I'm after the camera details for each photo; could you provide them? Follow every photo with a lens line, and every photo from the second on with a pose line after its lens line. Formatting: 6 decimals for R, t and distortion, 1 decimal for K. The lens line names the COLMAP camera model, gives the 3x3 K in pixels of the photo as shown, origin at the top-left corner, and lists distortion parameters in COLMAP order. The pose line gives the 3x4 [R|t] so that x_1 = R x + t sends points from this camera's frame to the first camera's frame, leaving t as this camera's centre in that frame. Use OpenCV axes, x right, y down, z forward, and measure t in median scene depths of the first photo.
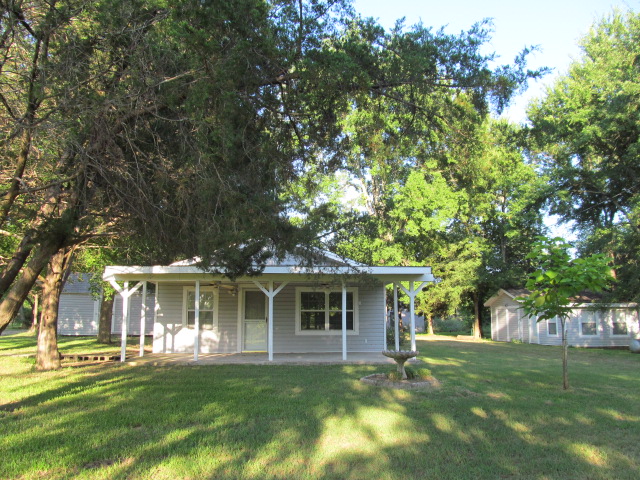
lens RADIAL K [[534.5, 0, 317.5], [0, 534.5, 239.7], [0, 0, 1]] dist [-0.049934, 0.010015]
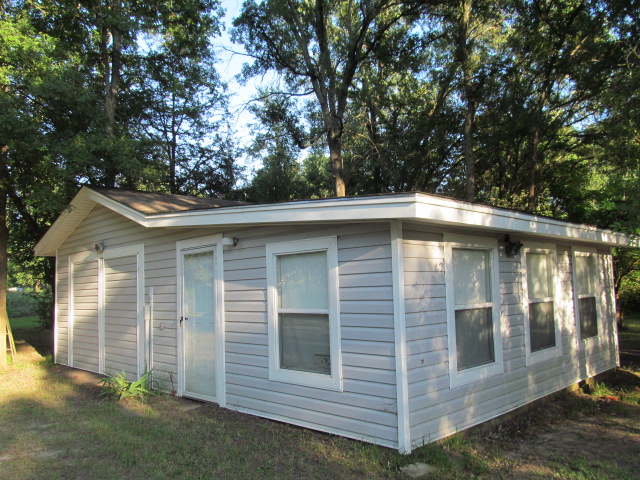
lens RADIAL K [[534.5, 0, 319.1], [0, 534.5, 240.0], [0, 0, 1]] dist [-0.049934, 0.010015]
pose [[0.778790, 0.042282, 0.625858, 0.499942], [-0.073803, 0.996972, 0.024483, 0.195958], [-0.622928, -0.065257, 0.779552, 1.305288]]
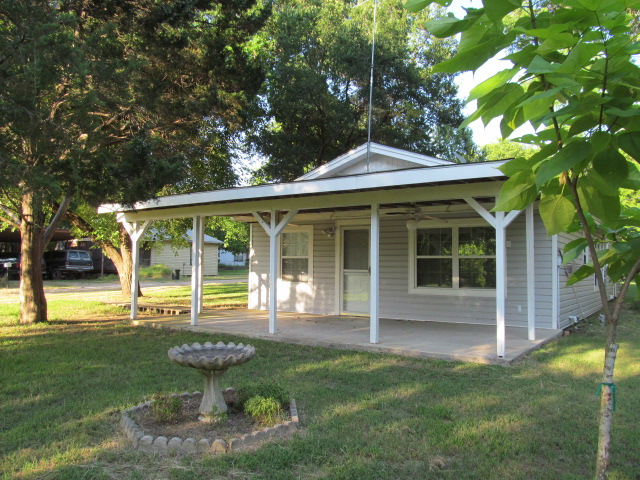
lens RADIAL K [[534.5, 0, 318.8], [0, 534.5, 240.9], [0, 0, 1]] dist [-0.049934, 0.010015]
pose [[0.777271, -0.019068, -0.628877, 0.282596], [0.082675, 0.993969, 0.072046, 0.055128], [0.623710, -0.107991, 0.774160, 0.411442]]
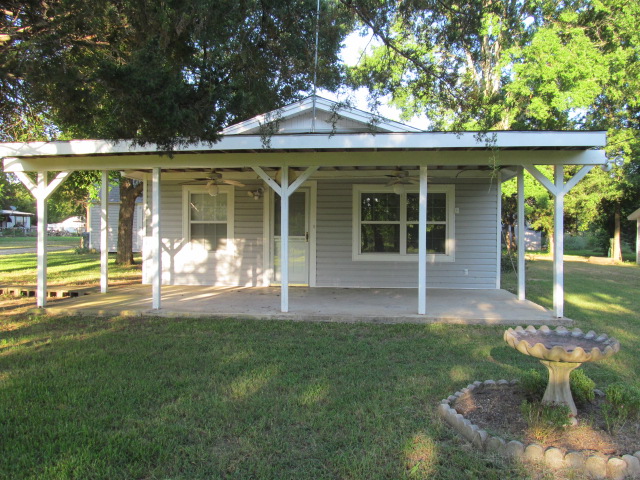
lens RADIAL K [[534.5, 0, 320.4], [0, 534.5, 241.2], [0, 0, 1]] dist [-0.049934, 0.010015]
pose [[0.982496, 0.010824, -0.185967, 0.038787], [0.019738, 0.986642, 0.161704, 0.050543], [0.185233, -0.162544, 0.969158, 0.366216]]
